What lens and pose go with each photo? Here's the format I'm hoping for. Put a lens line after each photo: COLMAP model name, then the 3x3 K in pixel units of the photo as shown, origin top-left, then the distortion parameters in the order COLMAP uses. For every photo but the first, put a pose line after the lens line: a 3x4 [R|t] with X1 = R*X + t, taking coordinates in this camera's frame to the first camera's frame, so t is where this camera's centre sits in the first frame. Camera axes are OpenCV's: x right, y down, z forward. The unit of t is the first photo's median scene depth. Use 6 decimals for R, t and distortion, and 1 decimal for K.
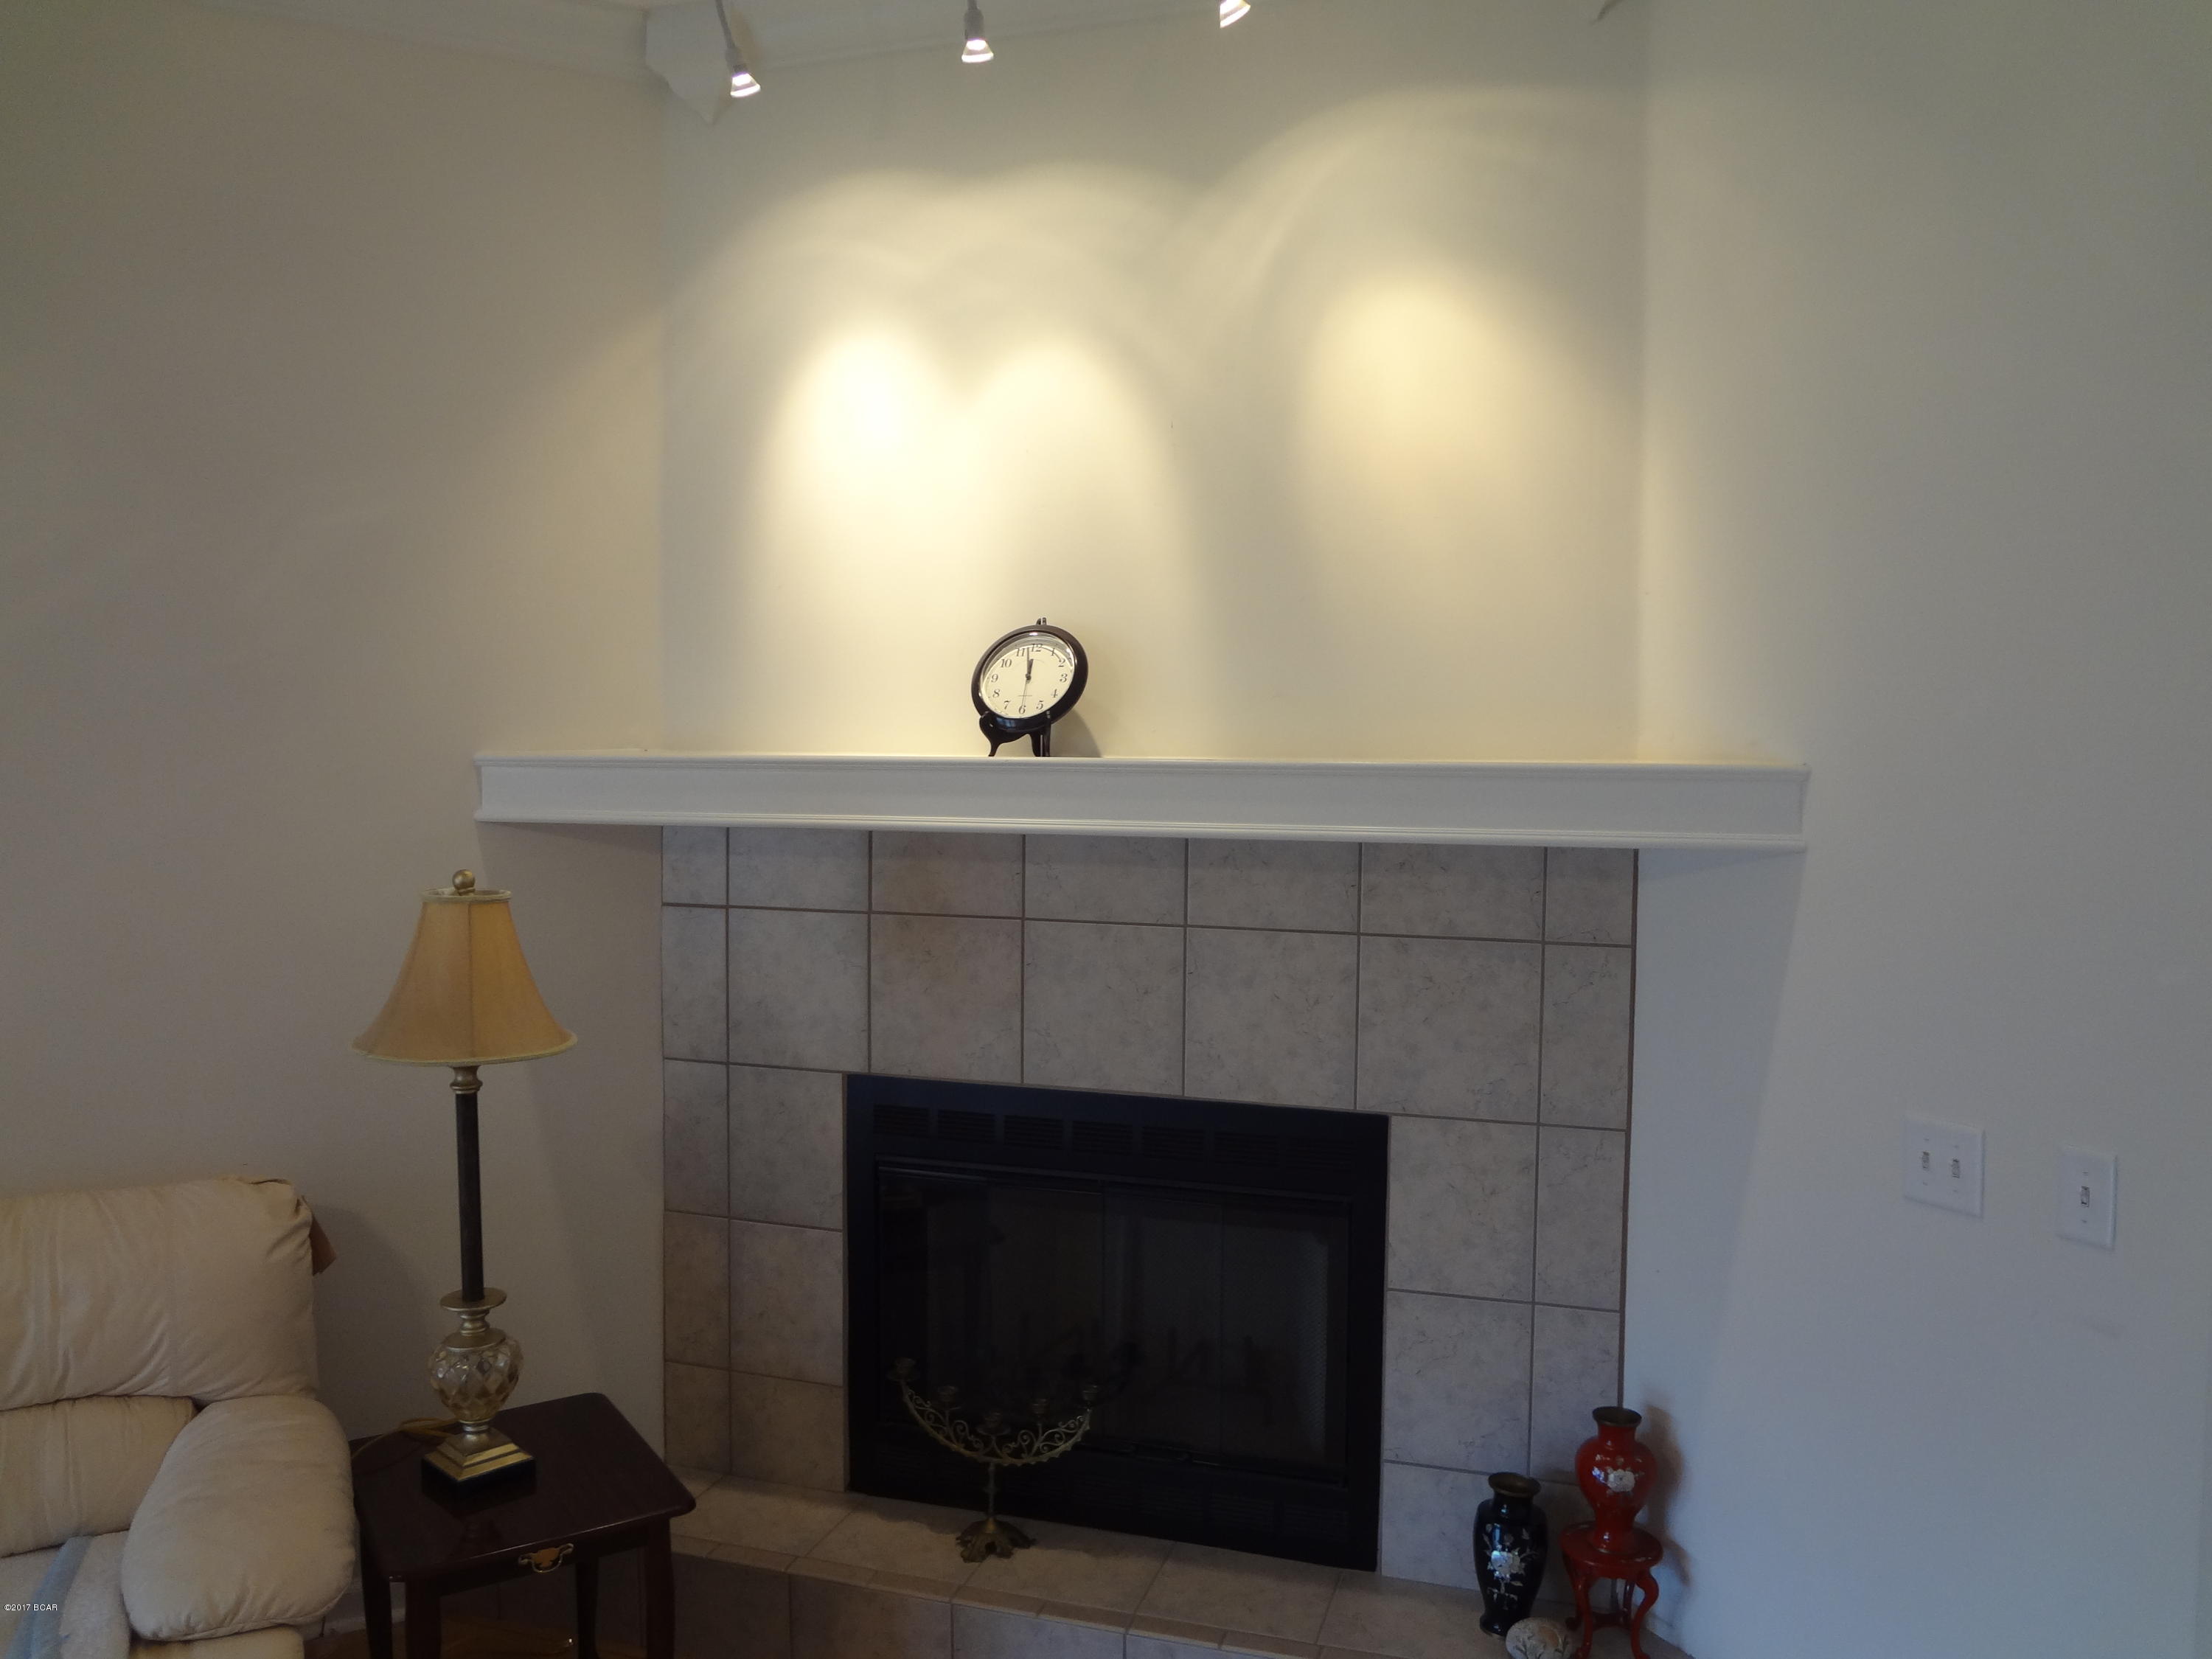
lens RADIAL K [[1638.3, 0, 1106.0], [0, 1638.3, 829.5], [0, 0, 1]] dist [-0.054661, 0.009726]
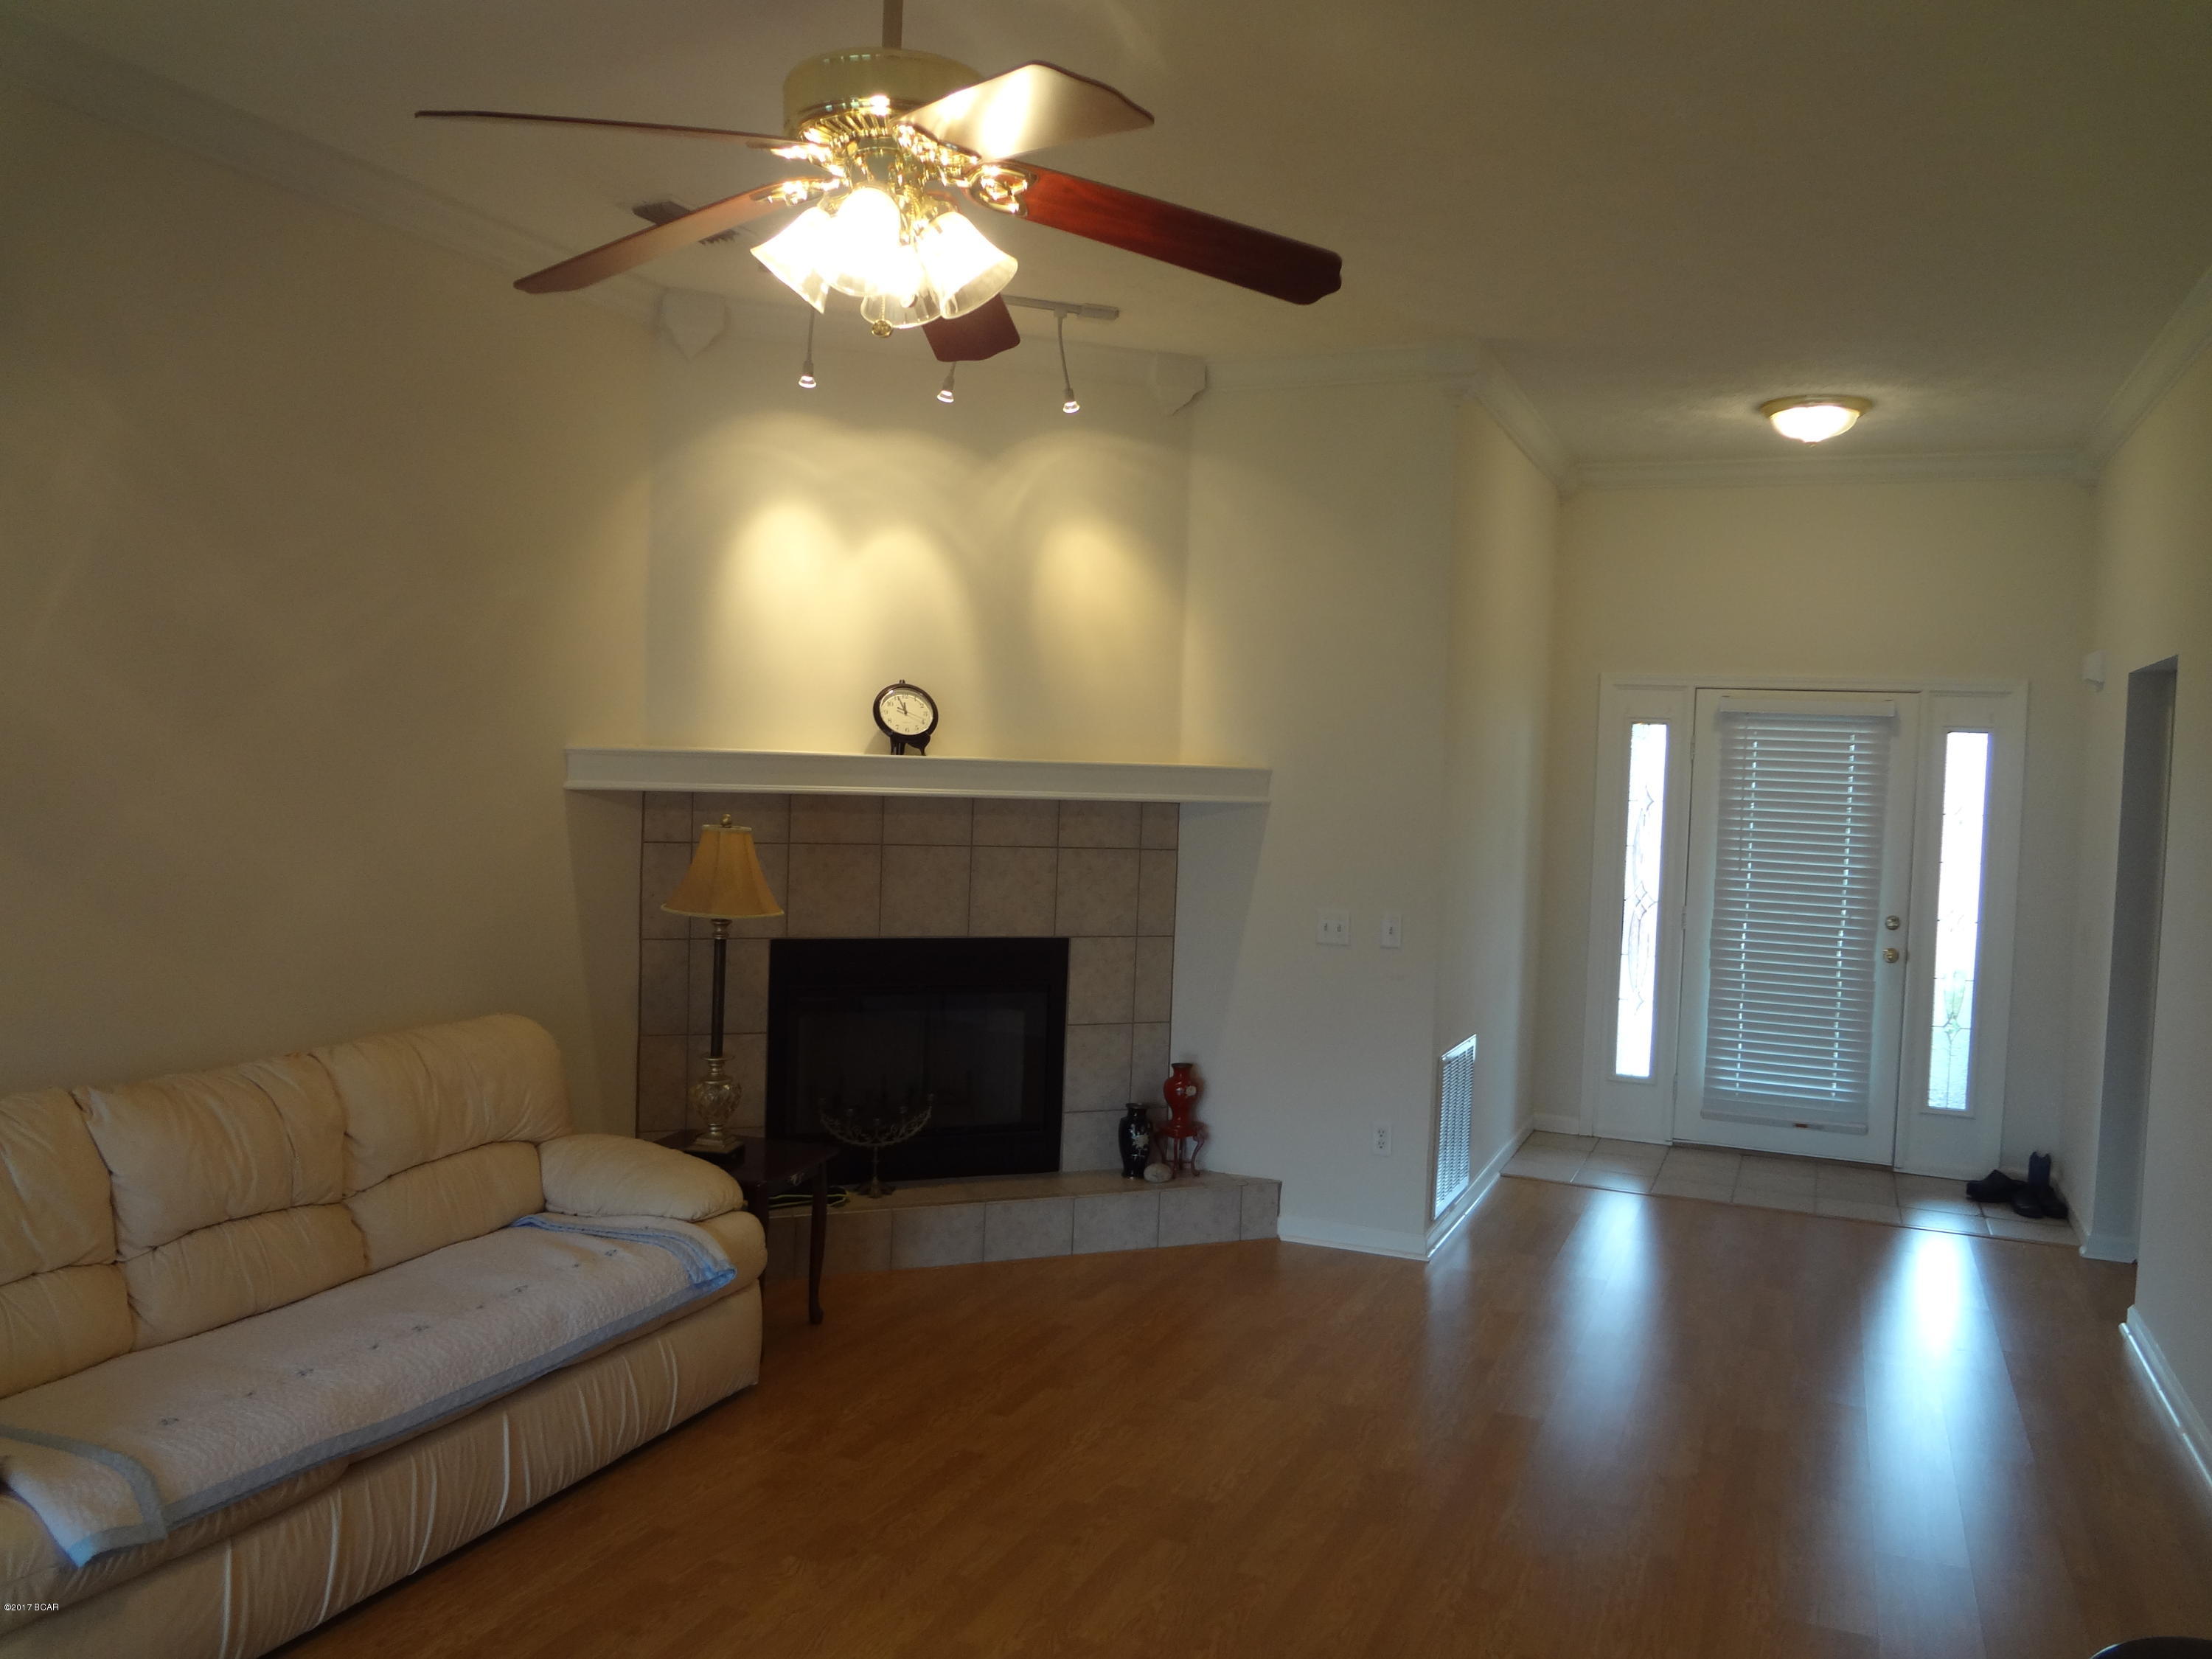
lens RADIAL K [[1647.9, 0, 1107.2], [0, 1647.9, 836.6], [0, 0, 1]] dist [-0.068468, 0.034655]
pose [[0.777797, -0.013521, 0.628370, -1.039277], [-0.000234, 0.999762, 0.021801, 0.006717], [-0.628516, -0.017104, 0.777609, -0.588051]]
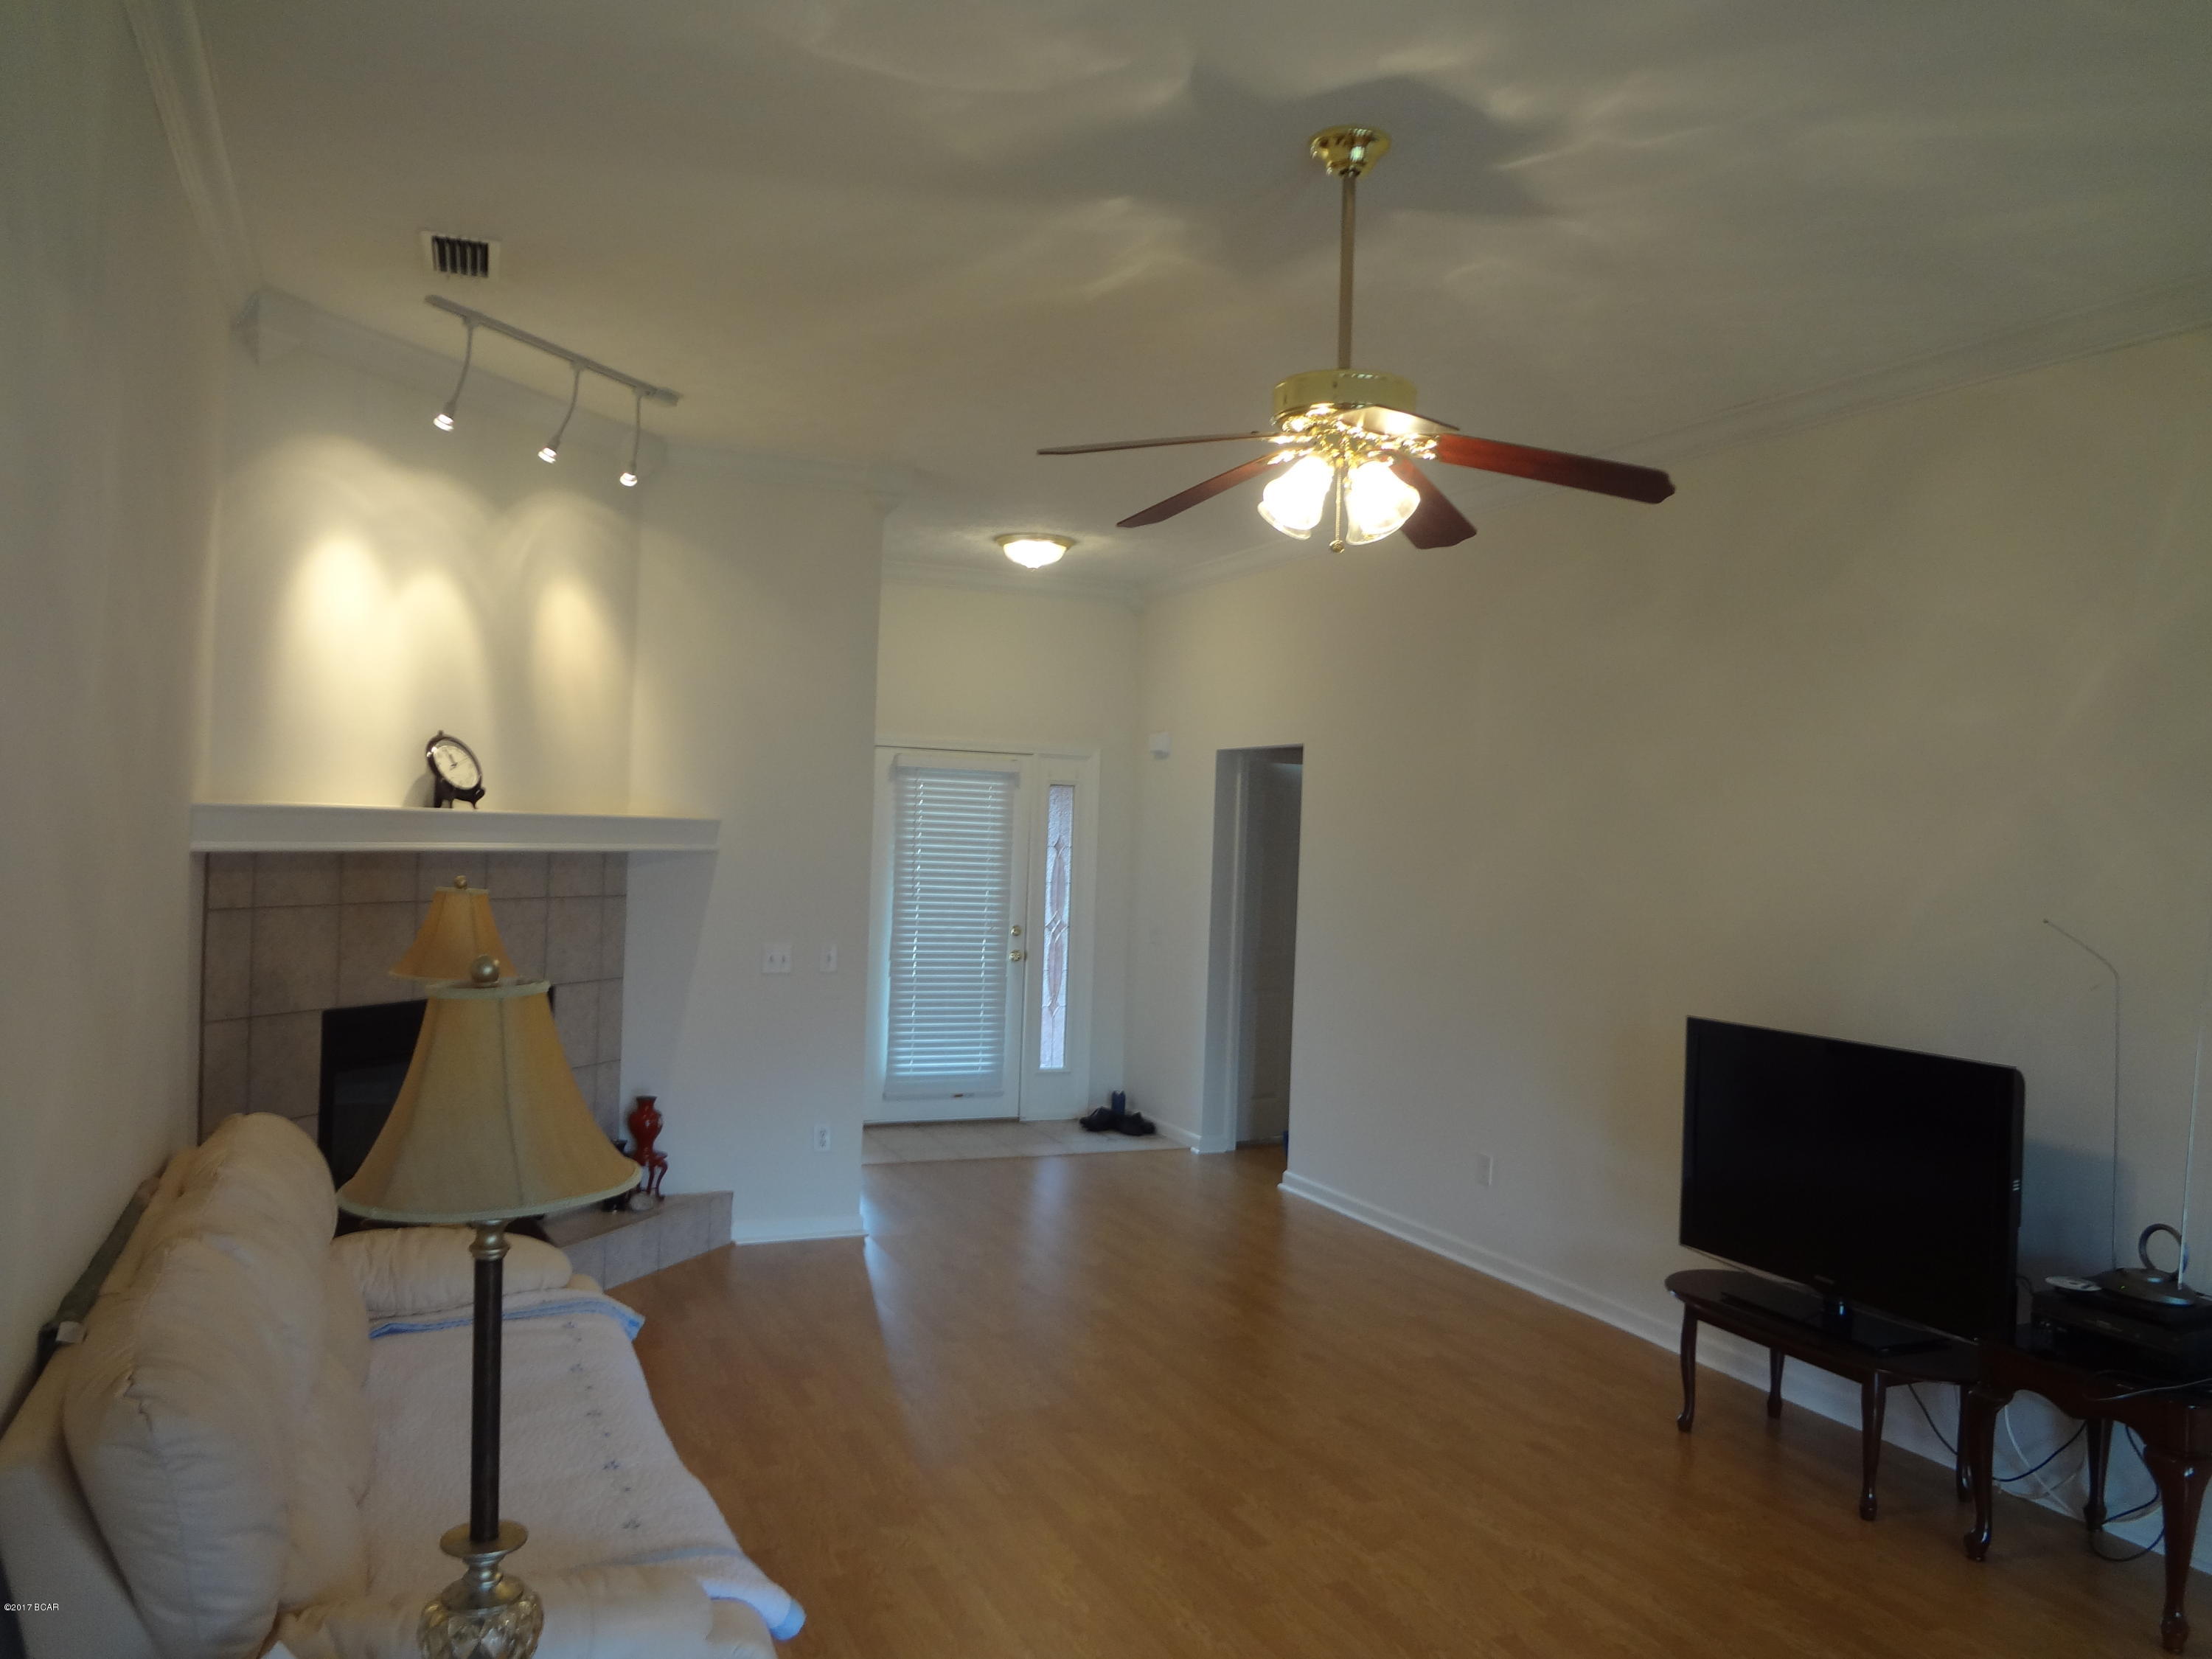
lens RADIAL K [[1647.9, 0, 1107.2], [0, 1647.9, 836.6], [0, 0, 1]] dist [-0.068468, 0.034655]
pose [[0.057972, -0.010661, 0.998261, -1.787022], [0.008623, 0.999911, 0.010178, -0.026476], [-0.998281, 0.008018, 0.058059, 0.186470]]
